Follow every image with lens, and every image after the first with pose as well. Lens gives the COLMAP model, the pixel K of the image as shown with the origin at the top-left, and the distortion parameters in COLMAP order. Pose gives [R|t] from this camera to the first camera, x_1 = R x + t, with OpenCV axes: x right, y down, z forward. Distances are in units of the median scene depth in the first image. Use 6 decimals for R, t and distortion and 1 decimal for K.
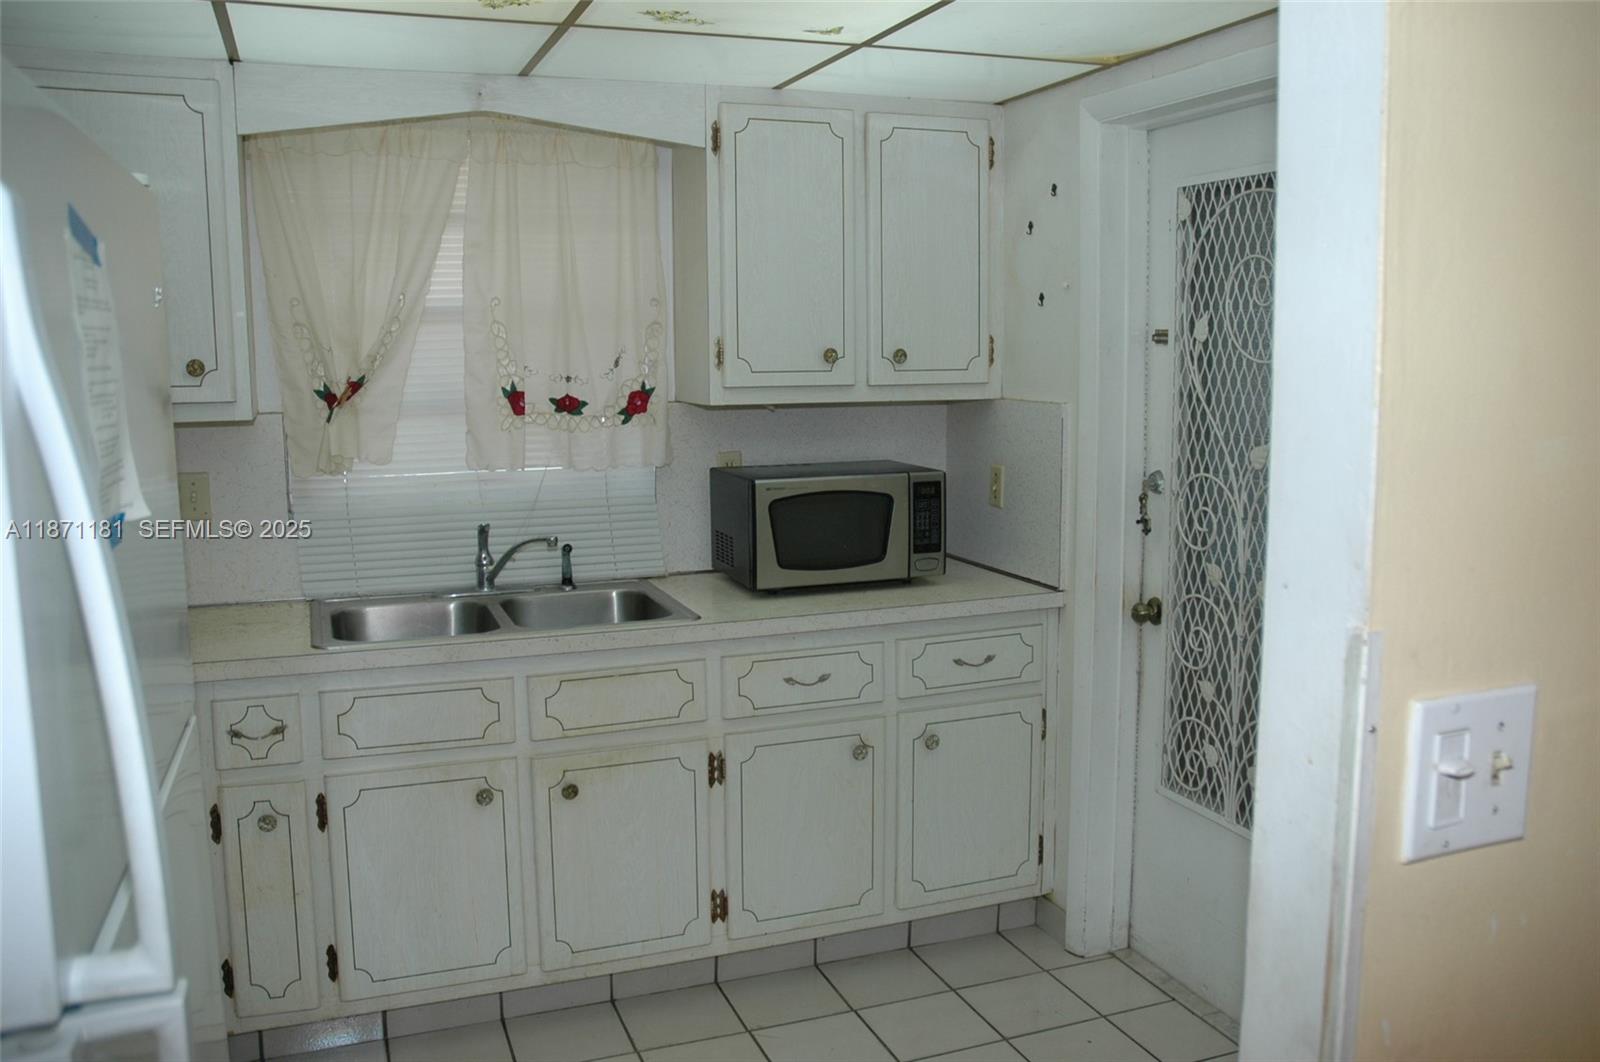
lens RADIAL K [[1312.1, 0, 800.0], [0, 1312.1, 531.0], [0, 0, 1]] dist [-0.169633, 0.162254]
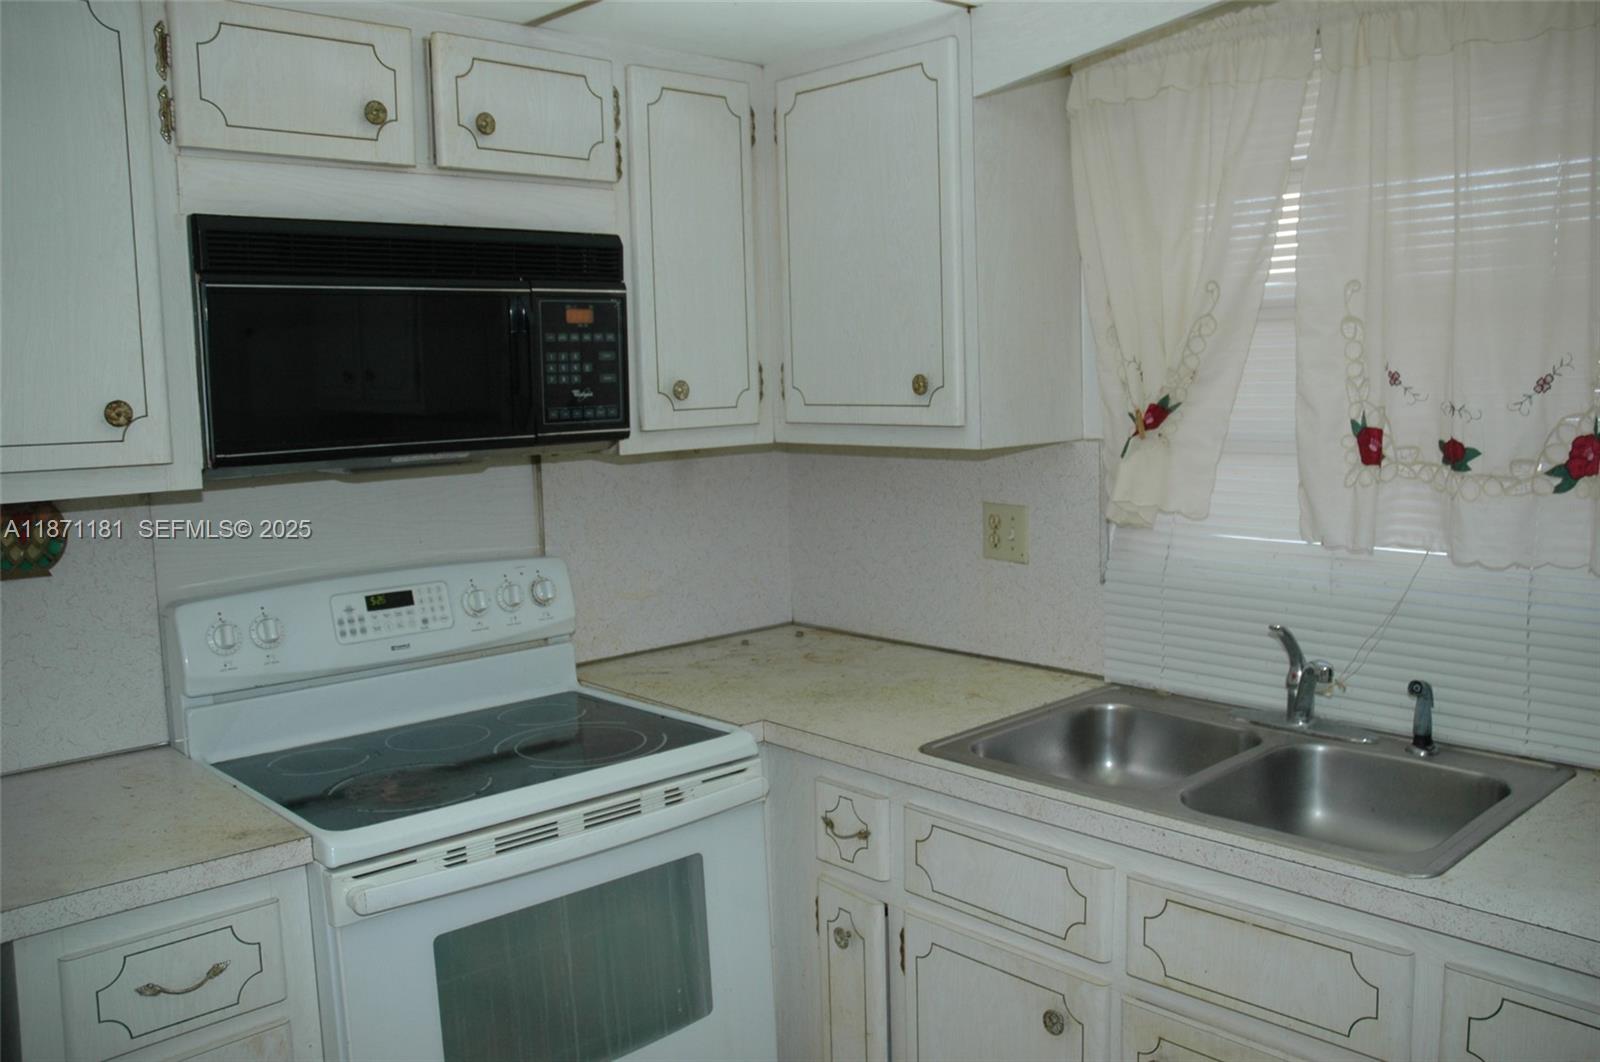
lens RADIAL K [[1312.1, 0, 800.0], [0, 1312.1, 531.0], [0, 0, 1]] dist [-0.169633, 0.162254]
pose [[0.372250, 0.110668, -0.921511, 0.257963], [-0.101208, 0.991785, 0.078224, -0.078296], [0.922598, 0.064145, 0.380393, 0.514293]]
